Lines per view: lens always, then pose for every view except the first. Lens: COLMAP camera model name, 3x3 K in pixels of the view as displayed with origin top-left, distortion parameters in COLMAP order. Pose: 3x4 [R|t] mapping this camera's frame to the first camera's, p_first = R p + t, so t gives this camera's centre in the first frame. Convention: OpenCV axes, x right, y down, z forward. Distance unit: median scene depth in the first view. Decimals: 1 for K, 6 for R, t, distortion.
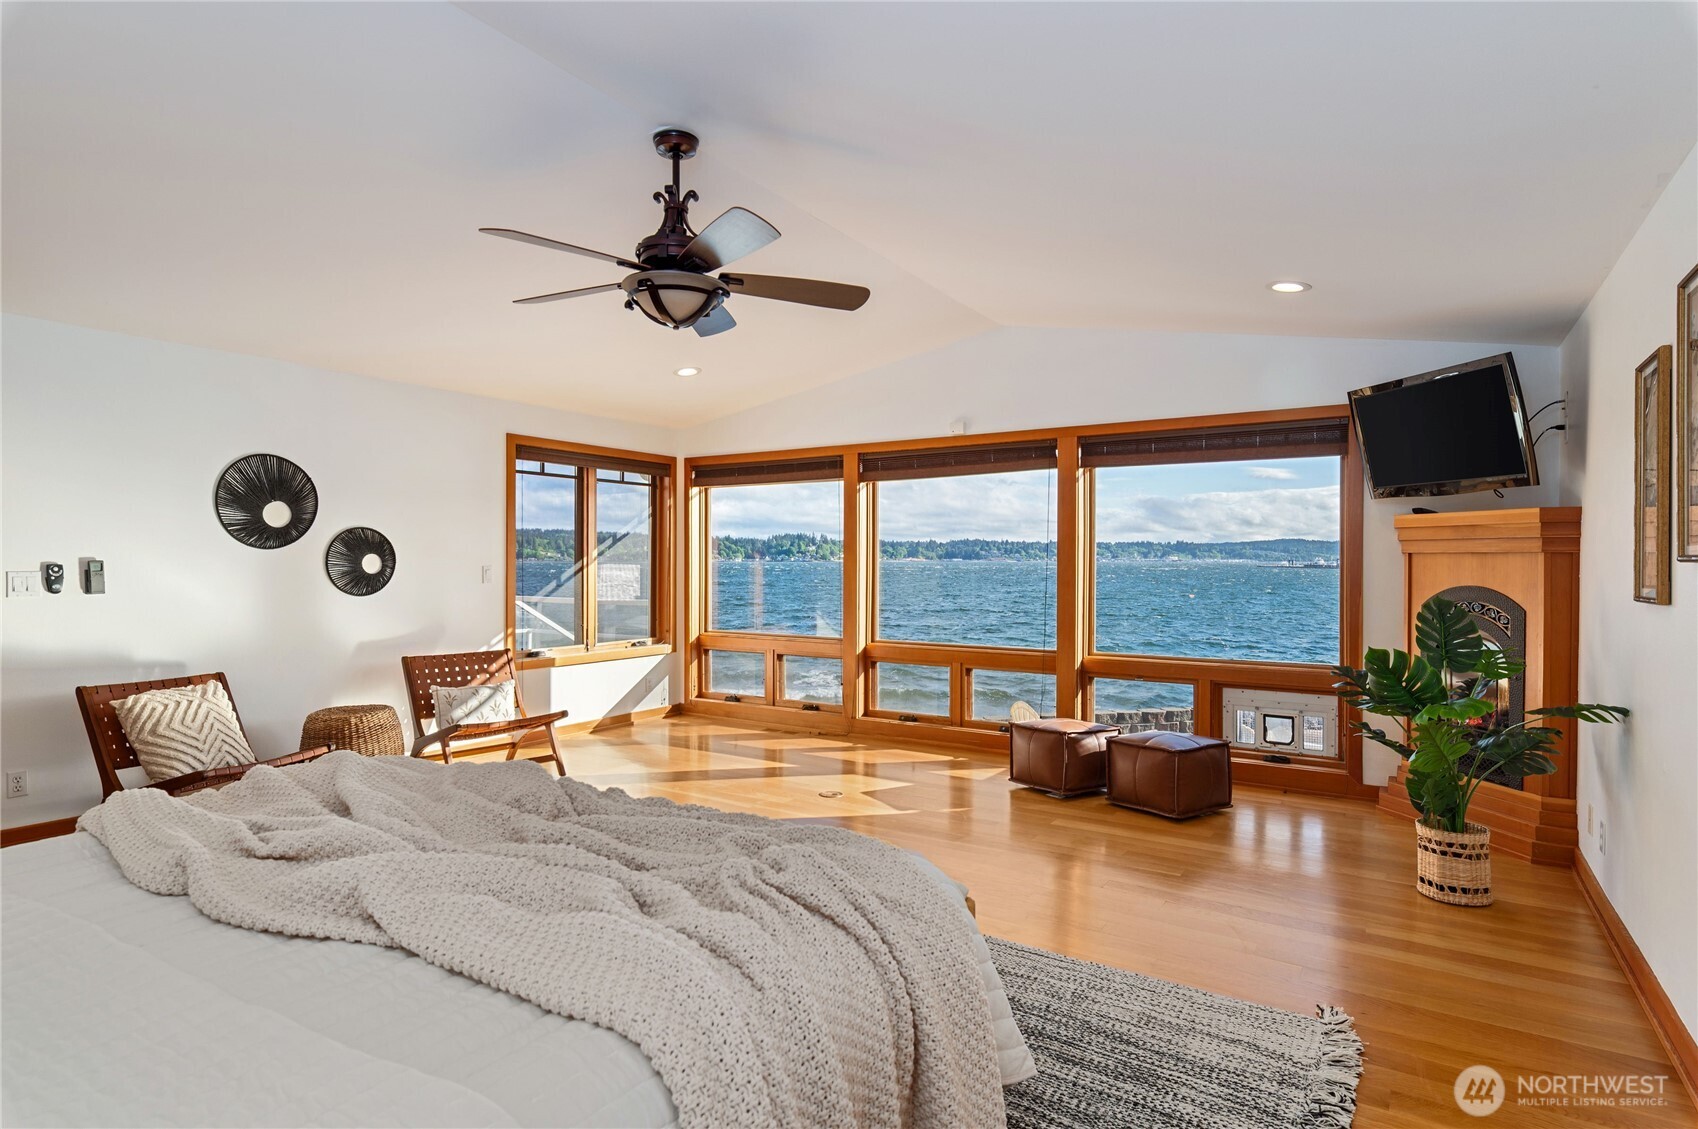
lens RADIAL K [[893.7, 0, 844.7], [0, 893.7, 566.2], [0, 0, 1]] dist [-0.002560, -0.001221]
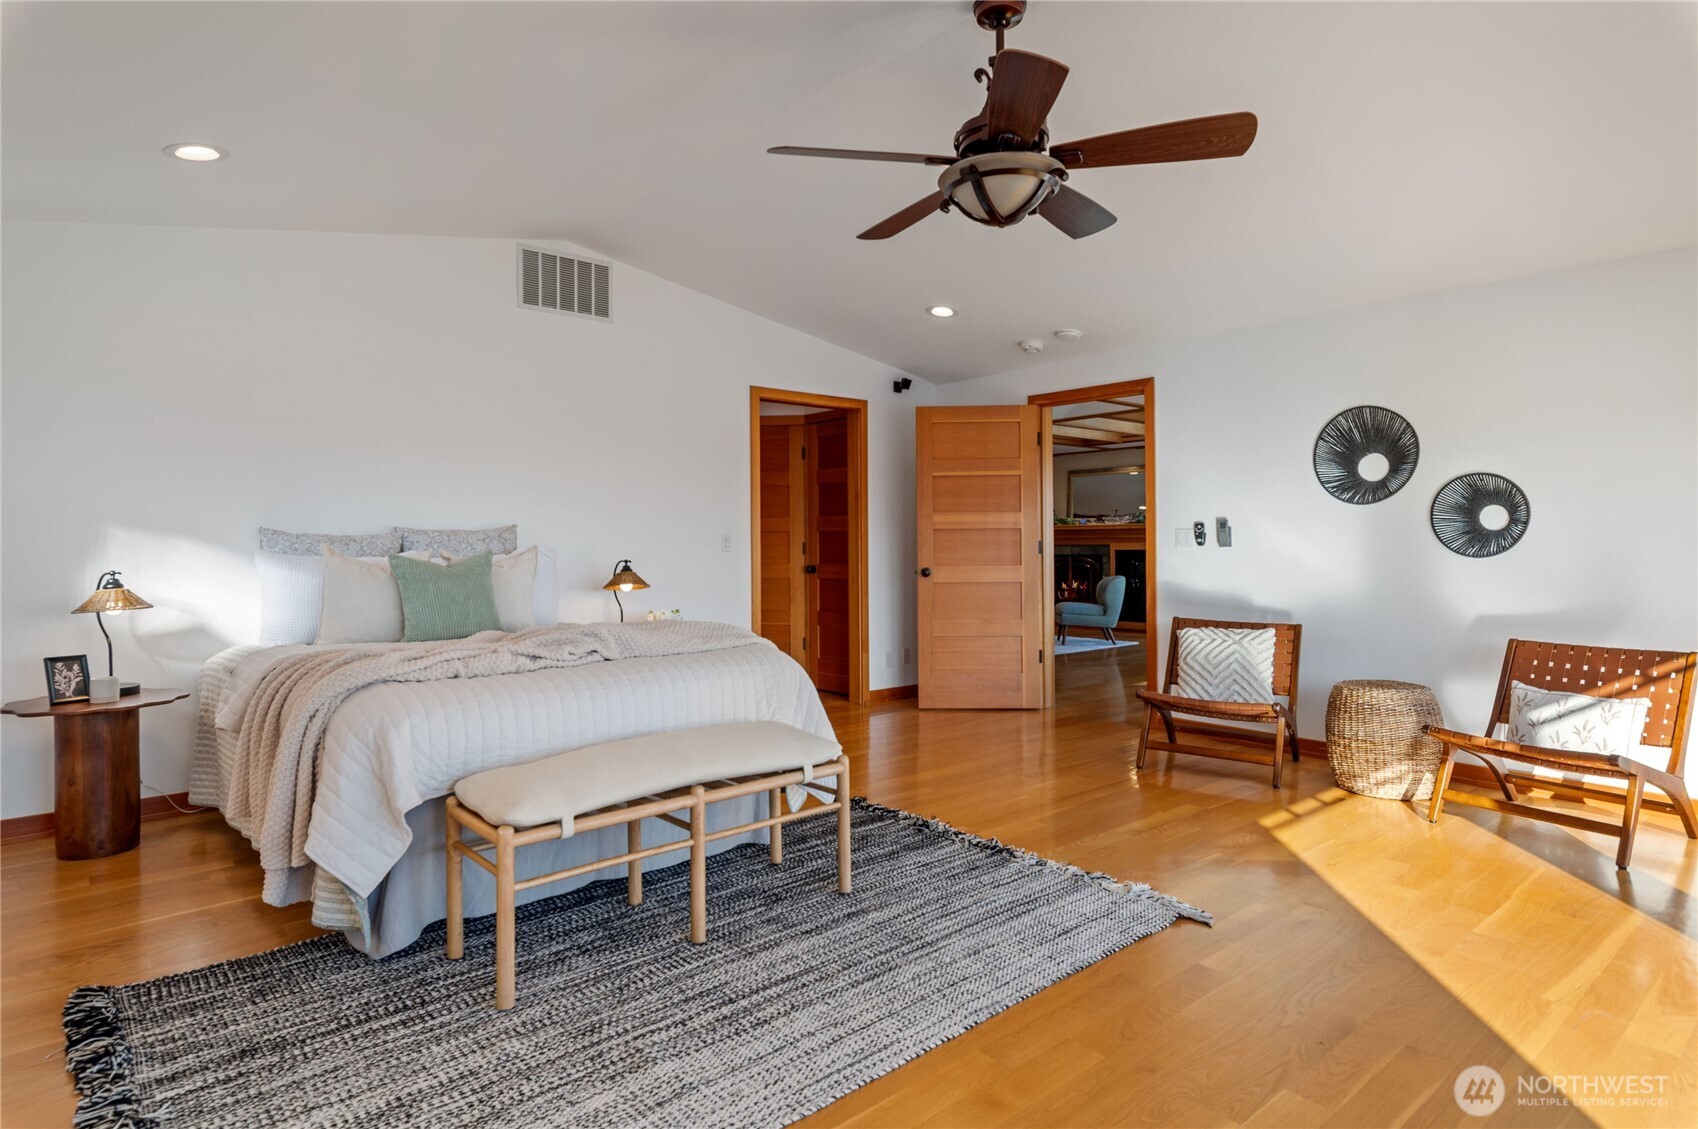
lens RADIAL K [[910.2, 0, 848.8], [0, 910.2, 563.5], [0, 0, 1]] dist [0.001644, -0.000901]
pose [[-0.282859, 0.020254, -0.958948, 0.380223], [-0.000007, 0.999777, 0.021119, 0.019781], [0.959161, 0.005981, -0.282796, 0.633005]]
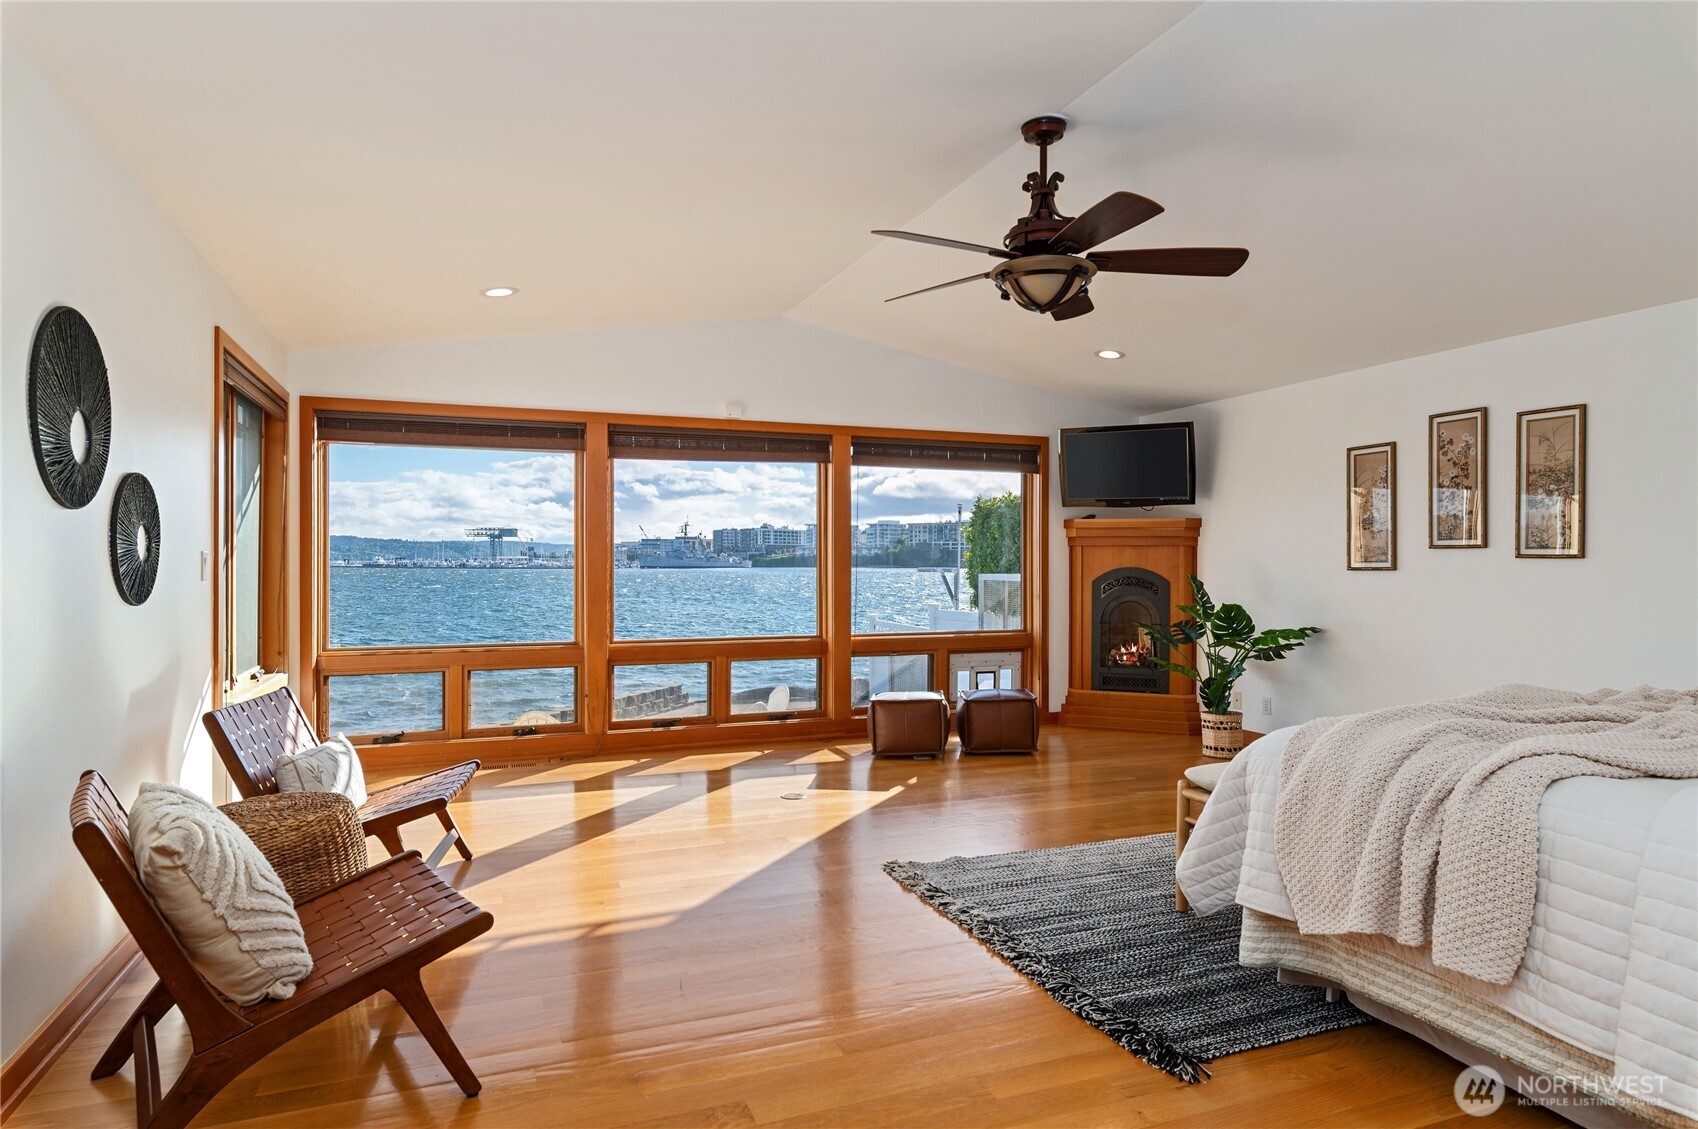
lens RADIAL K [[971.6, 0, 849.0], [0, 971.6, 564.5], [0, 0, 1]] dist [-0.001515, 0.000194]
pose [[0.590618, -0.003753, 0.806942, -0.691599], [0.004852, 0.999988, 0.001100, 0.009945], [-0.806937, 0.003265, 0.590629, 0.303730]]
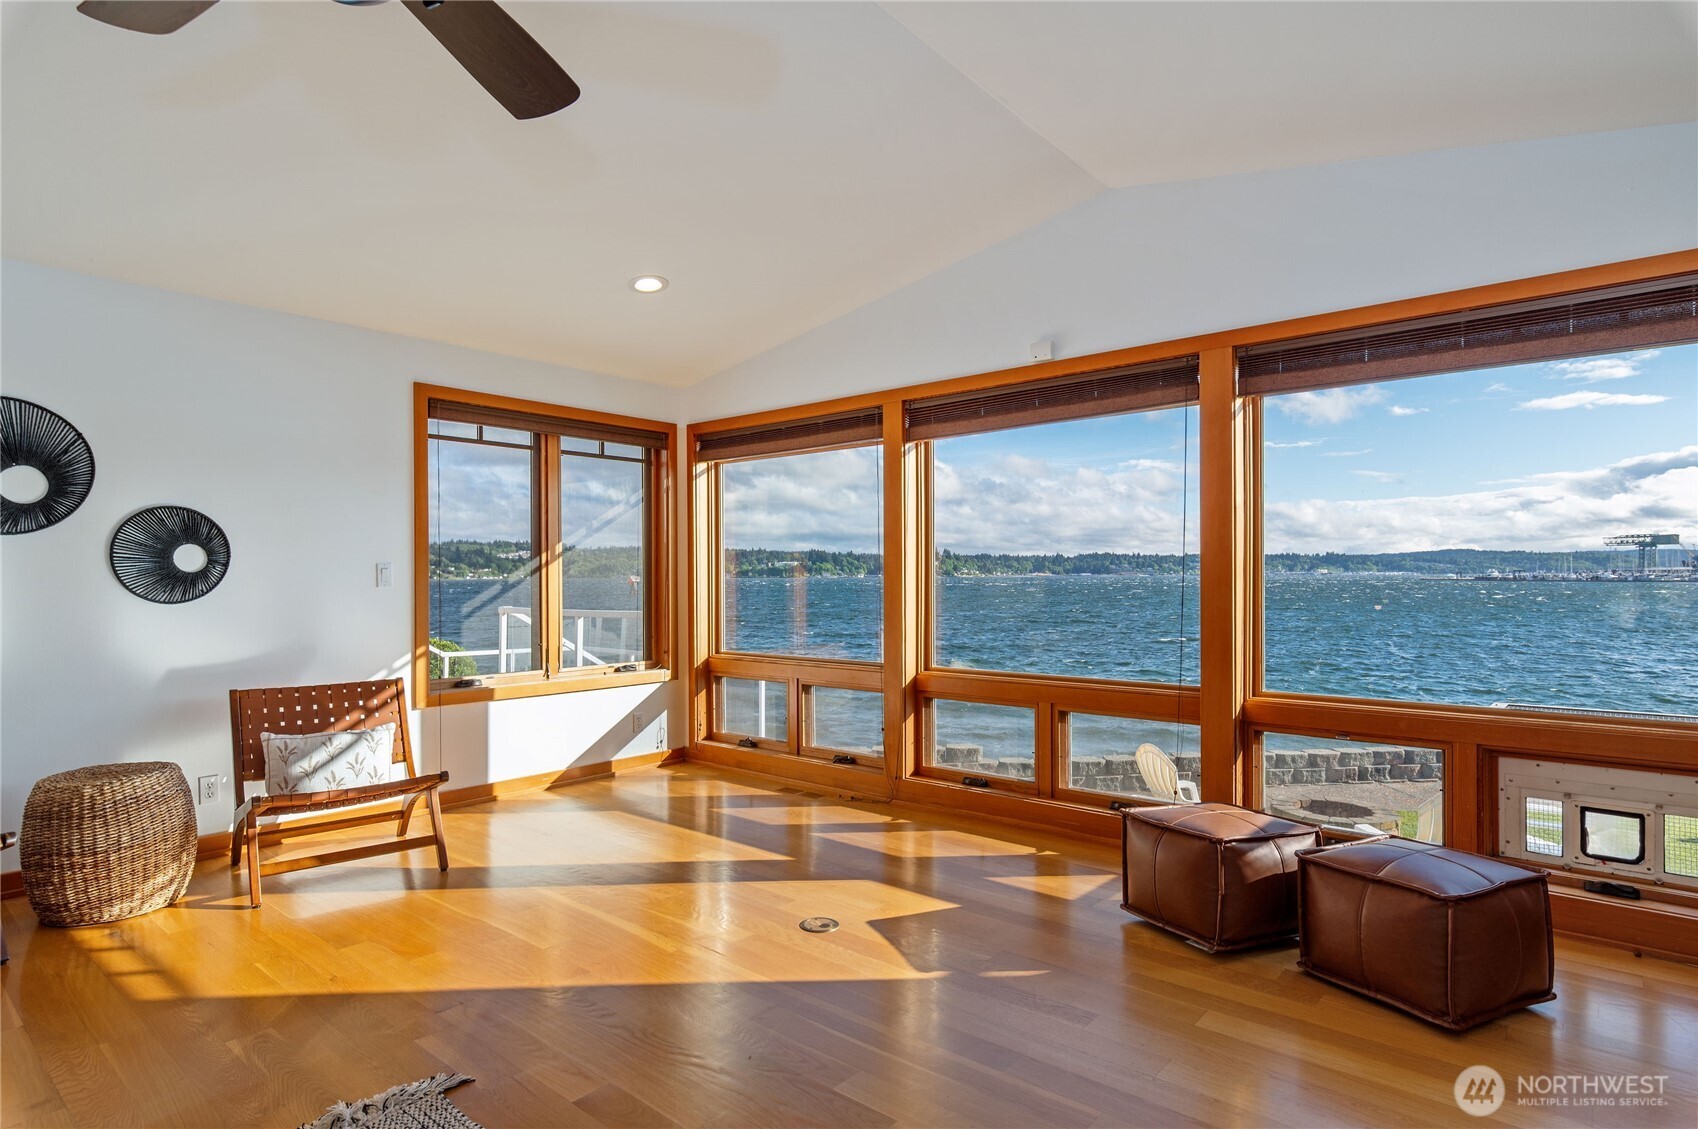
lens RADIAL K [[901.5, 0, 848.0], [0, 901.5, 575.0], [0, 0, 1]] dist [-0.001016, -0.000457]
pose [[0.991213, -0.006296, -0.132124, 0.075087], [0.005299, 0.999955, -0.007900, 0.018035], [0.132168, 0.007131, 0.991202, 0.337195]]
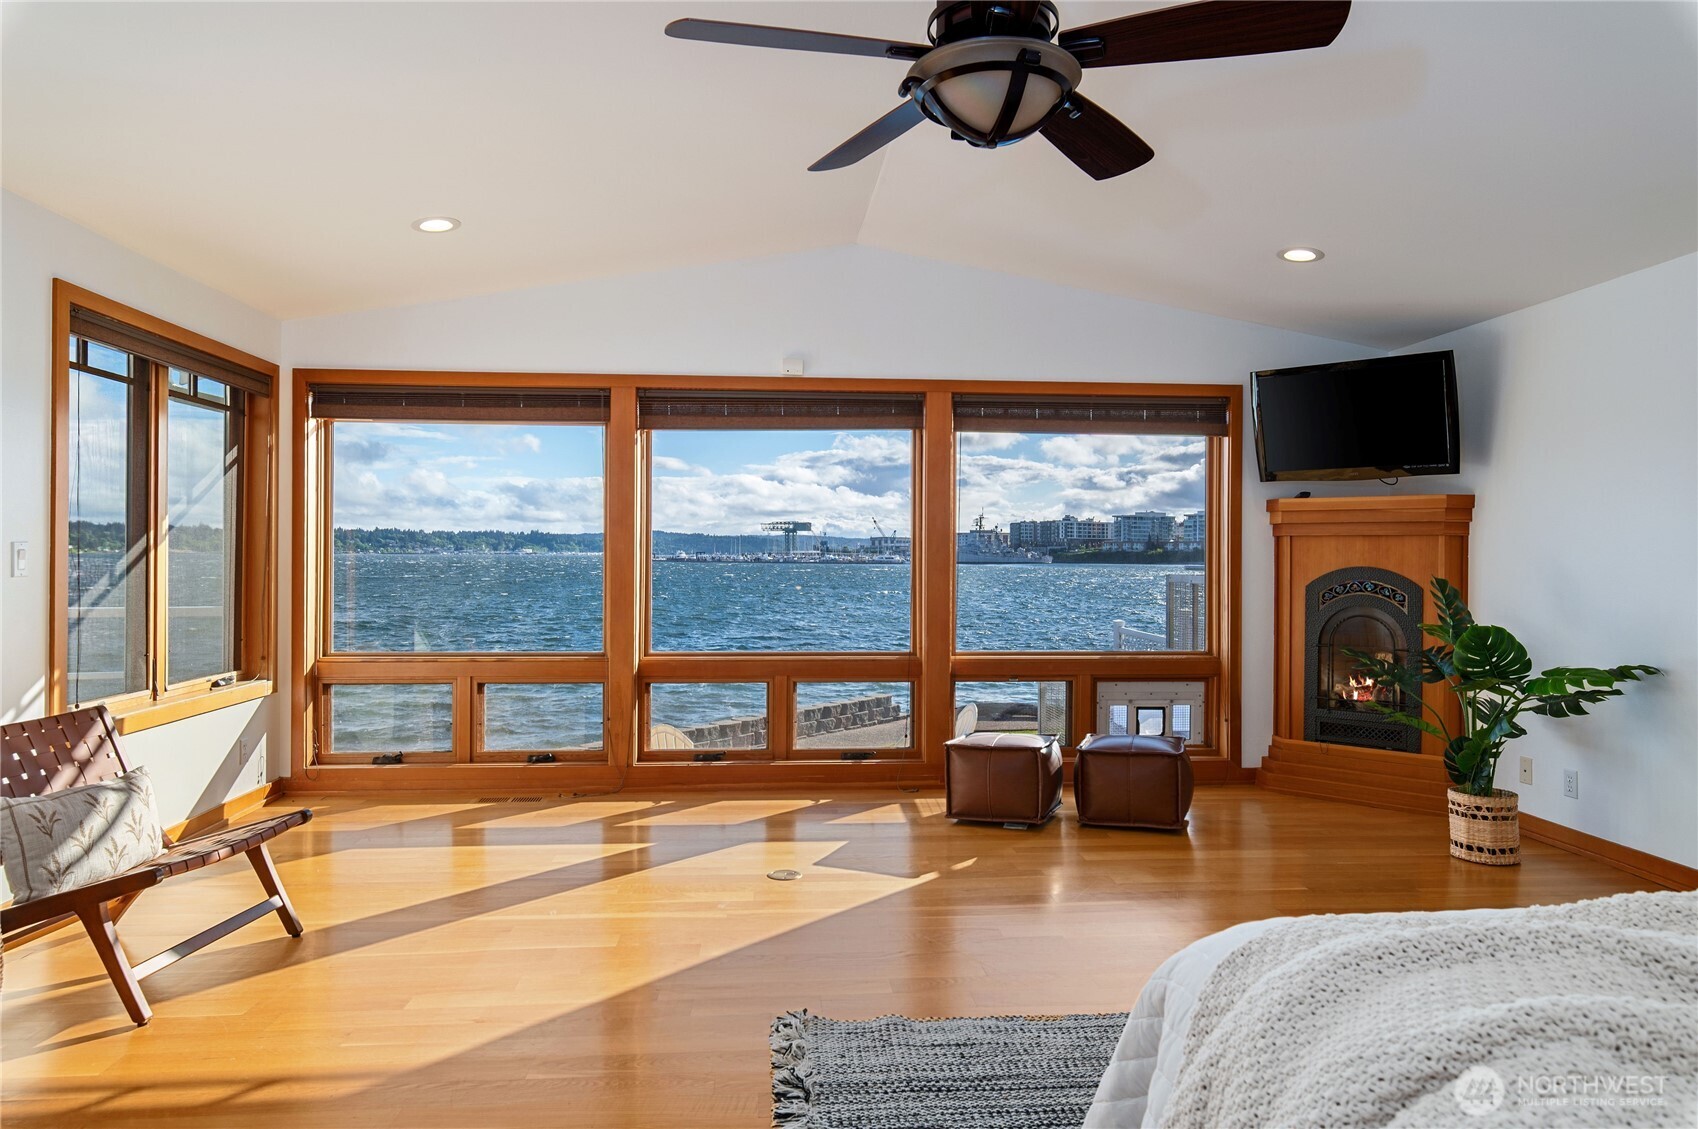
lens RADIAL K [[1047.2, 0, 847.6], [0, 1047.2, 558.4], [0, 0, 1]] dist [-0.000094, -0.001949]
pose [[0.798431, 0.000359, 0.602086, -0.400390], [0.000524, 0.999999, -0.001290, 0.010066], [-0.602086, 0.001345, 0.798430, 0.280399]]
